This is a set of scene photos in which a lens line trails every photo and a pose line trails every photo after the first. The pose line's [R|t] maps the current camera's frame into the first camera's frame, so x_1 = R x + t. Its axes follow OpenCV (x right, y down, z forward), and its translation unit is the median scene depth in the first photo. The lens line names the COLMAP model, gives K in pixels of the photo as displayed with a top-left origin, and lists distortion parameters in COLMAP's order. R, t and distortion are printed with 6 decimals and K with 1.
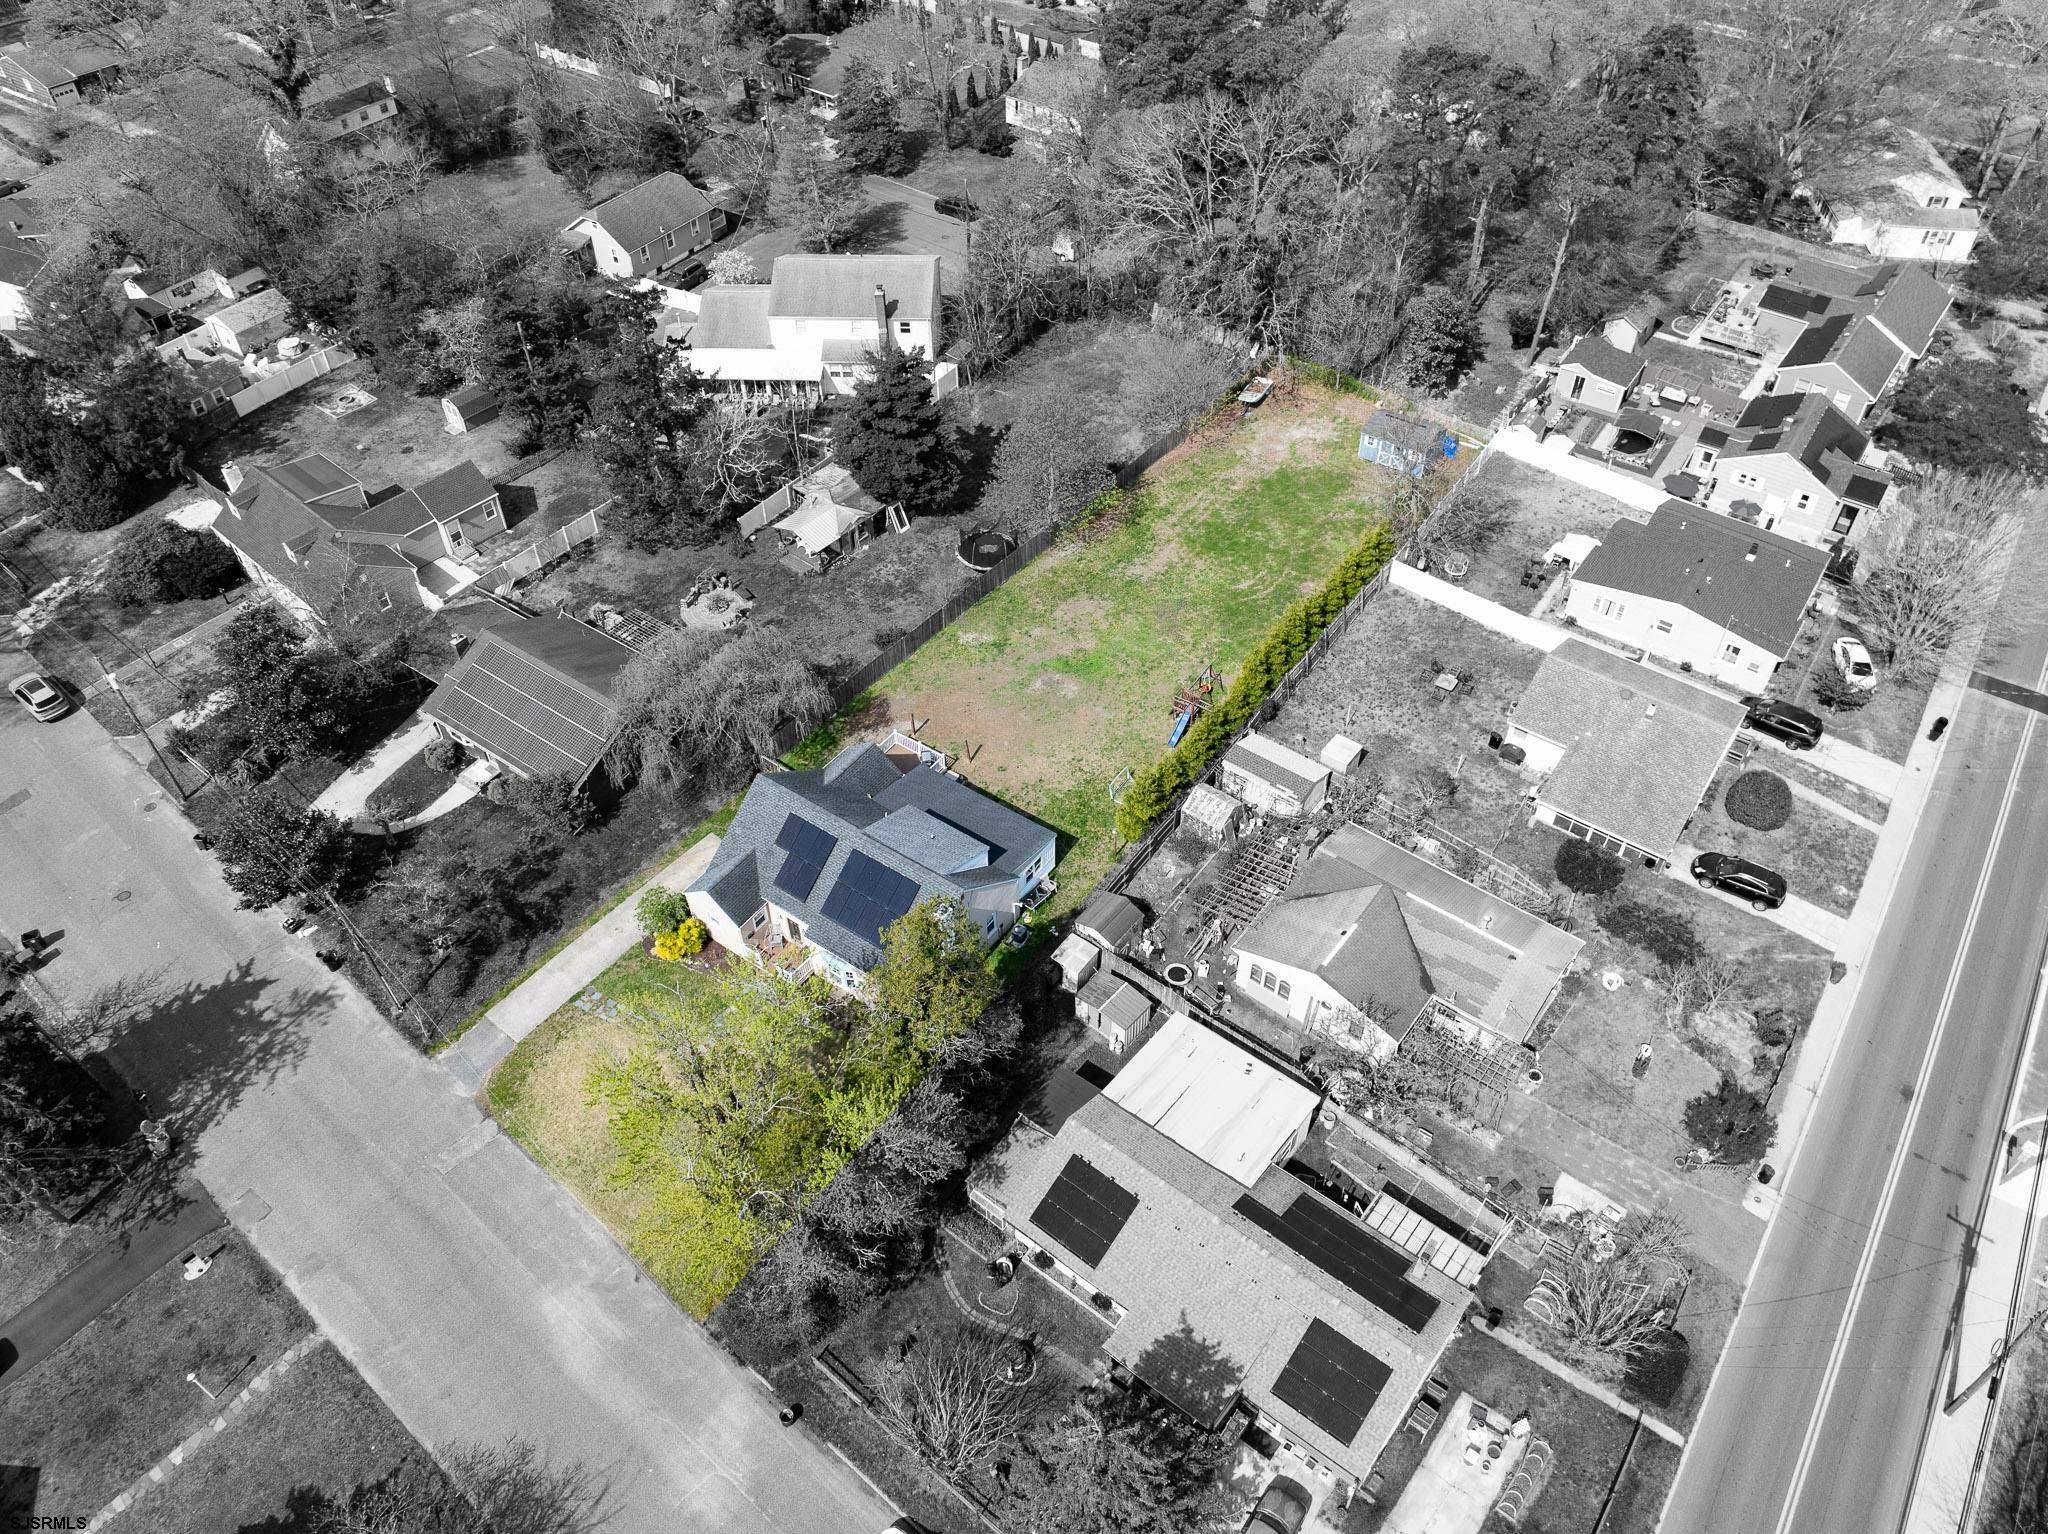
lens RADIAL K [[1447.9, 0, 1032.0], [0, 1447.9, 759.2], [0, 0, 1]] dist [-0.040206, 0.006396]
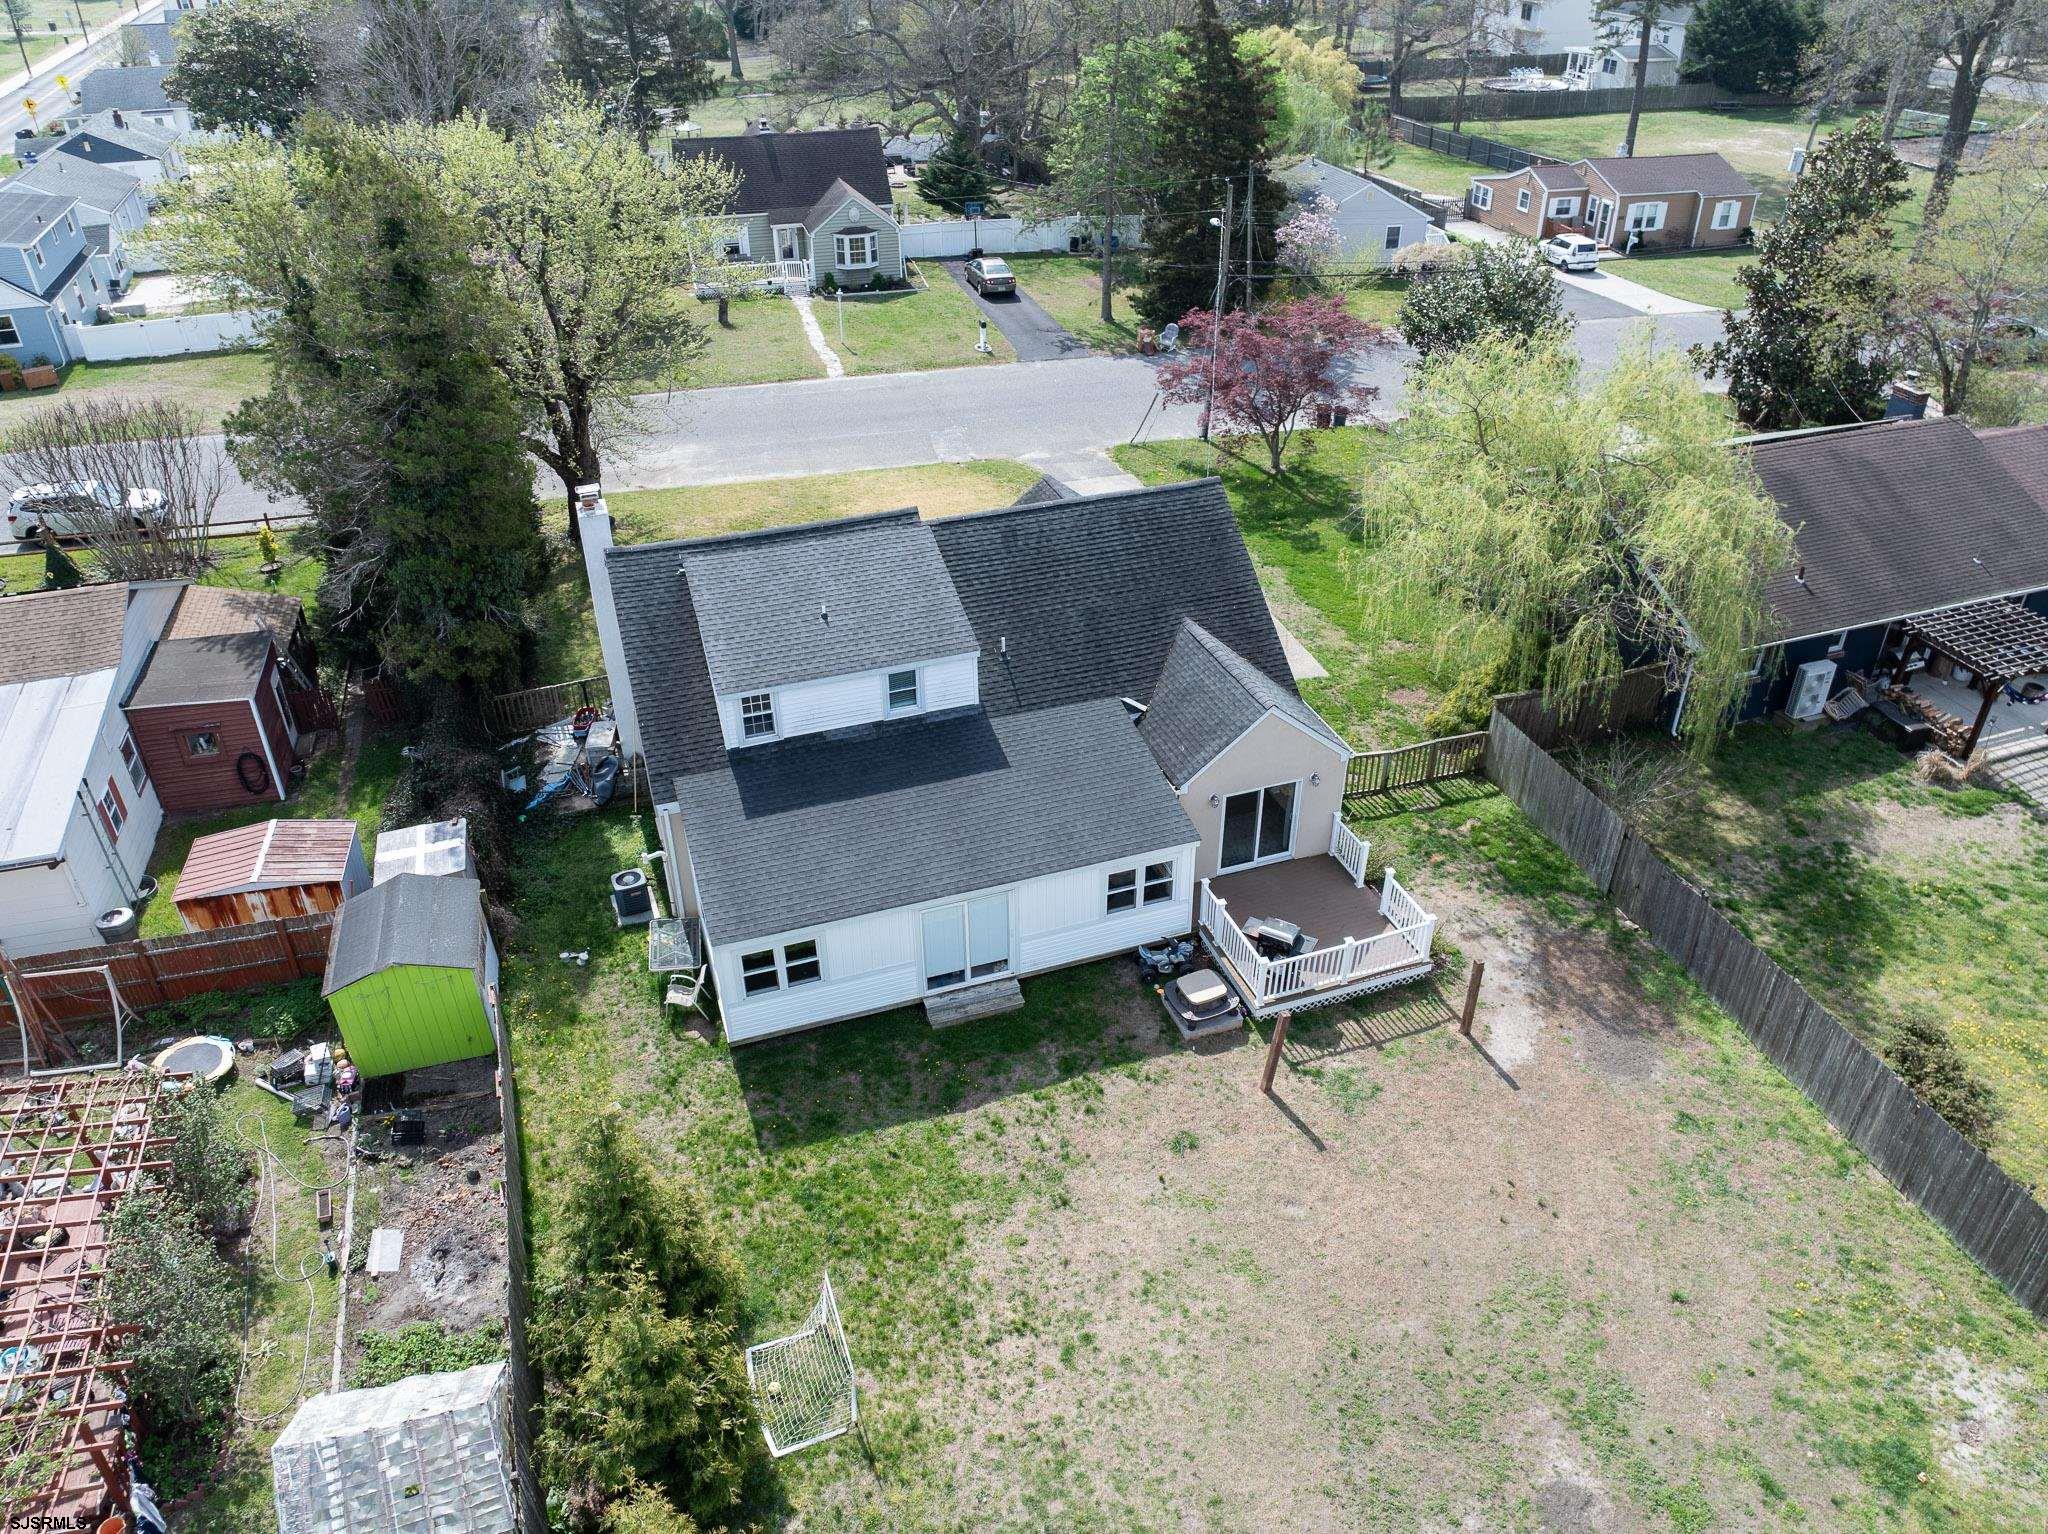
lens RADIAL K [[1447.9, 0, 1032.0], [0, 1447.9, 759.2], [0, 0, 1]] dist [-0.040206, 0.006396]
pose [[-0.576625, 0.450236, -0.681756, 0.179333], [-0.567503, 0.379571, 0.730661, -0.242849], [0.587745, 0.808216, 0.036640, 1.004922]]
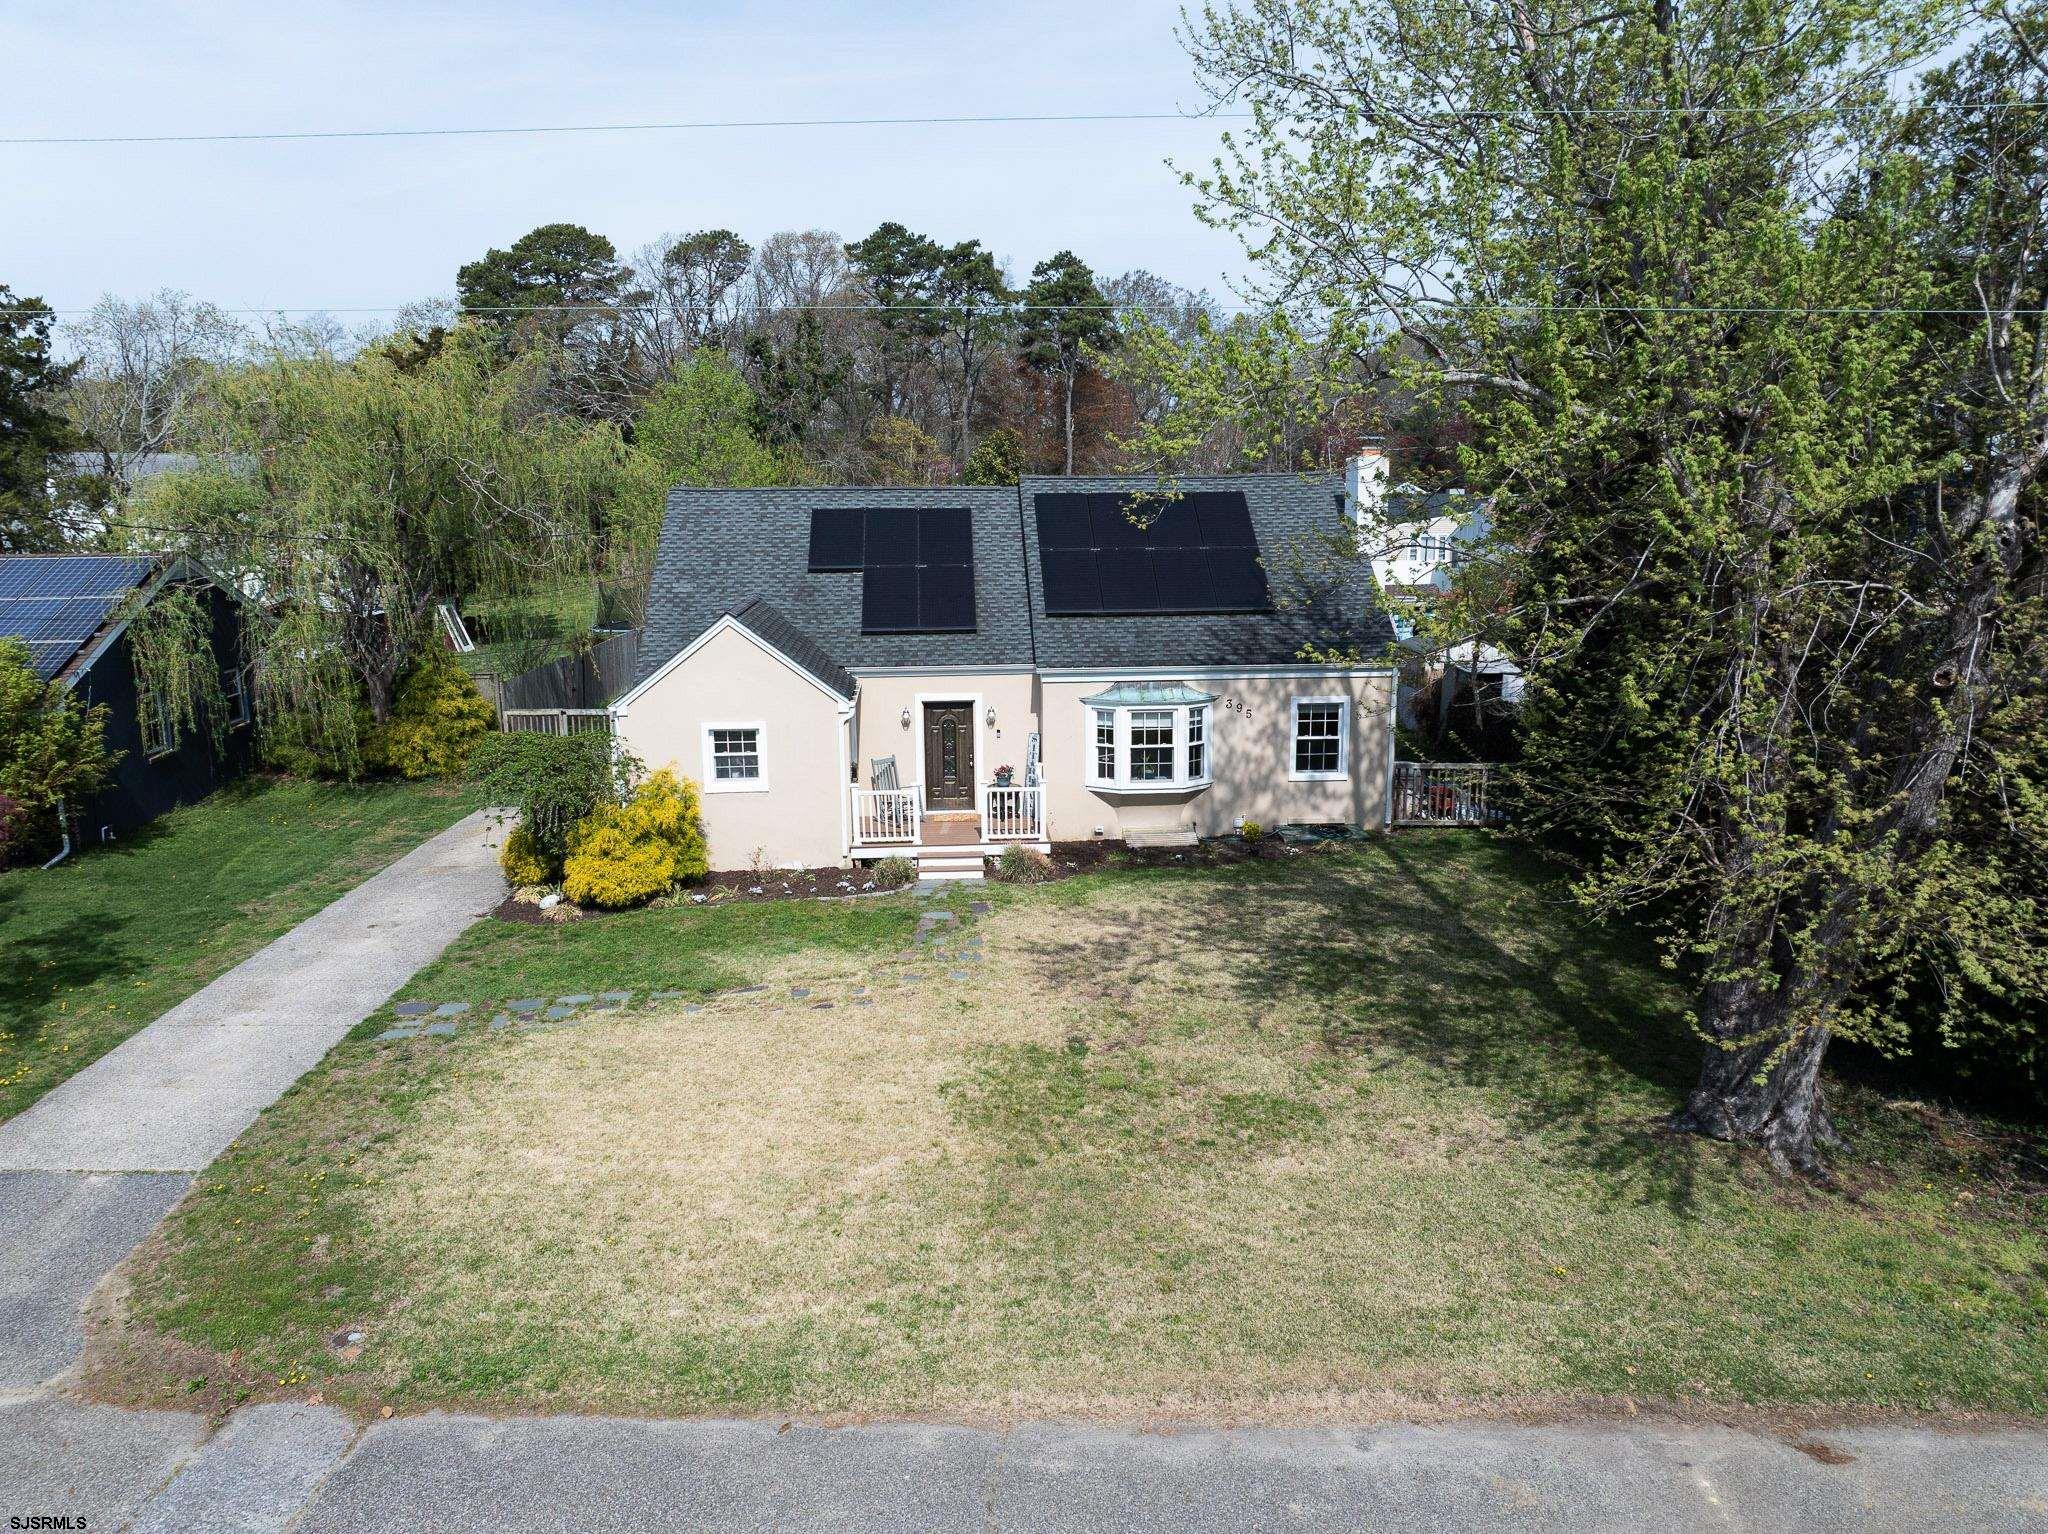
lens RADIAL K [[1447.9, 0, 1032.0], [0, 1447.9, 759.2], [0, 0, 1]] dist [-0.040206, 0.006396]
pose [[0.776210, -0.120155, 0.618919, -0.358434], [0.446891, 0.797318, -0.405674, 0.265955], [-0.444732, 0.591478, 0.672582, 0.726081]]
